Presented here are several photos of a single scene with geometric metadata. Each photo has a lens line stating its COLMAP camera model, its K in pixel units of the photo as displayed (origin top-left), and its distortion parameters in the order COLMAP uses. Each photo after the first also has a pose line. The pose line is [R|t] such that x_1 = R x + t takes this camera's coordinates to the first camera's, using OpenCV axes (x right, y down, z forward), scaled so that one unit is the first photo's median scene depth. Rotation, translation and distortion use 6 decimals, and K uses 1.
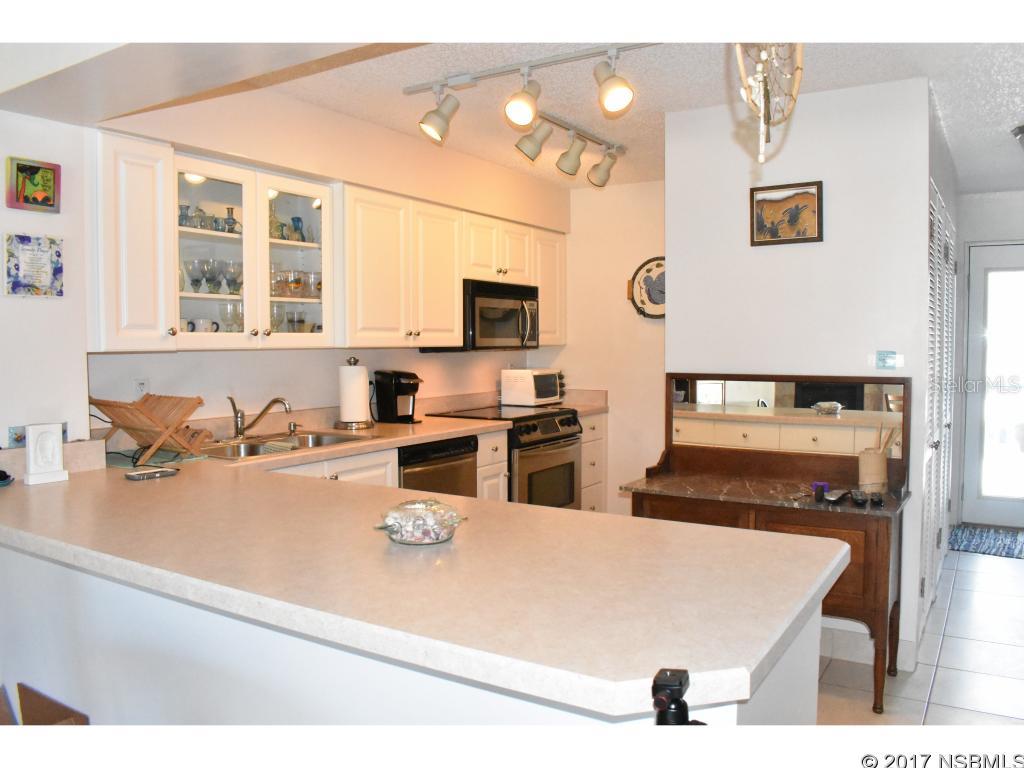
lens RADIAL K [[792.9, 0, 506.7], [0, 792.9, 373.3], [0, 0, 1]] dist [-0.071057, 0.008509]
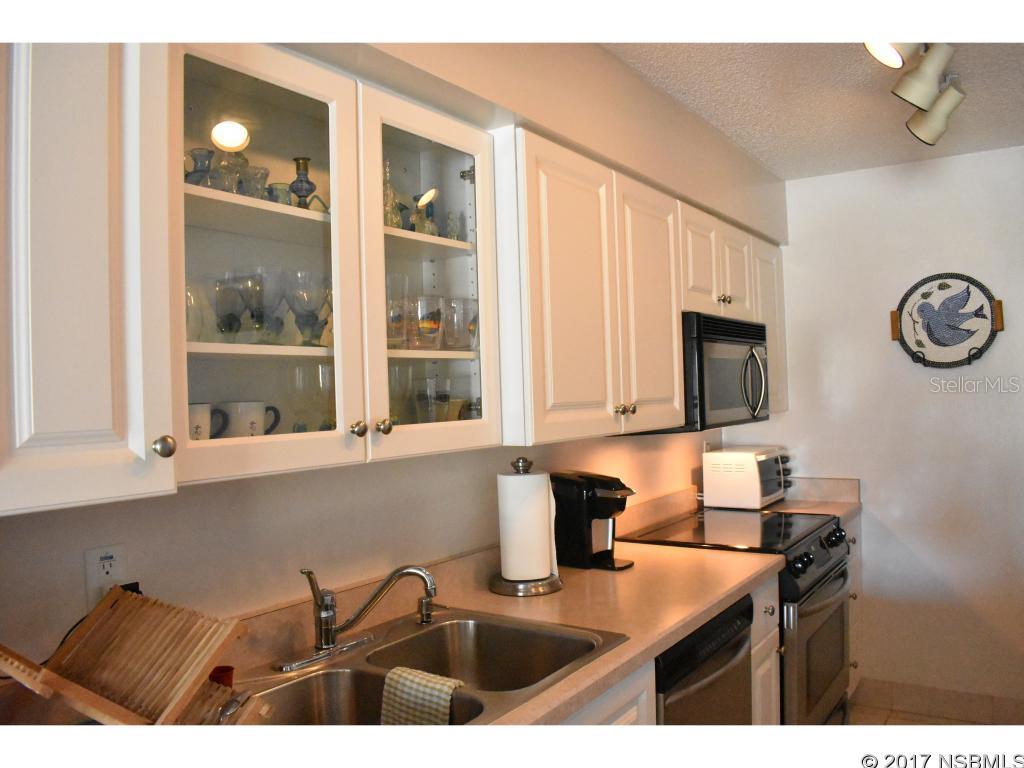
lens RADIAL K [[792.9, 0, 515.3], [0, 792.9, 386.1], [0, 0, 1]] dist [-0.071057, 0.008509]
pose [[0.998727, -0.026502, -0.042925, -0.184653], [0.024530, 0.998648, -0.045842, -0.046839], [0.044082, 0.044730, 0.998026, 0.482515]]
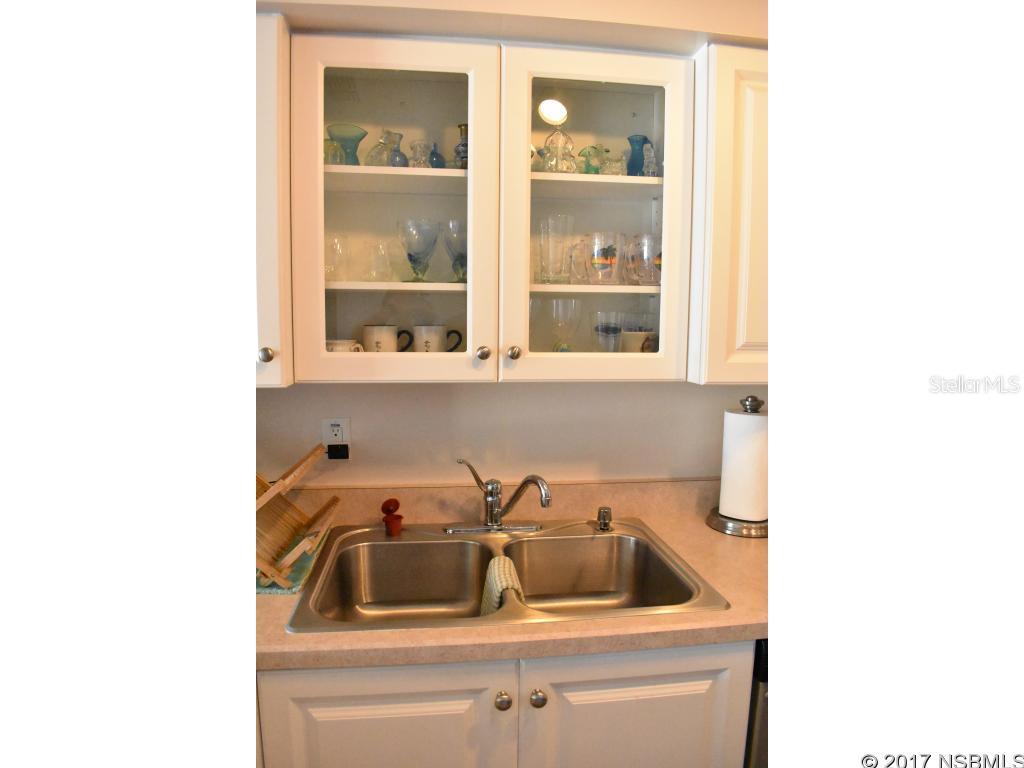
lens RADIAL K [[605.3, 0, 509.2], [0, 605.3, 382.5], [0, 0, 1]] dist [-0.088206, -0.000883]
pose [[0.637178, 0.089756, -0.765473, 0.005200], [-0.043340, 0.995797, 0.080687, -0.057593], [0.769497, -0.018236, 0.638390, 0.659602]]
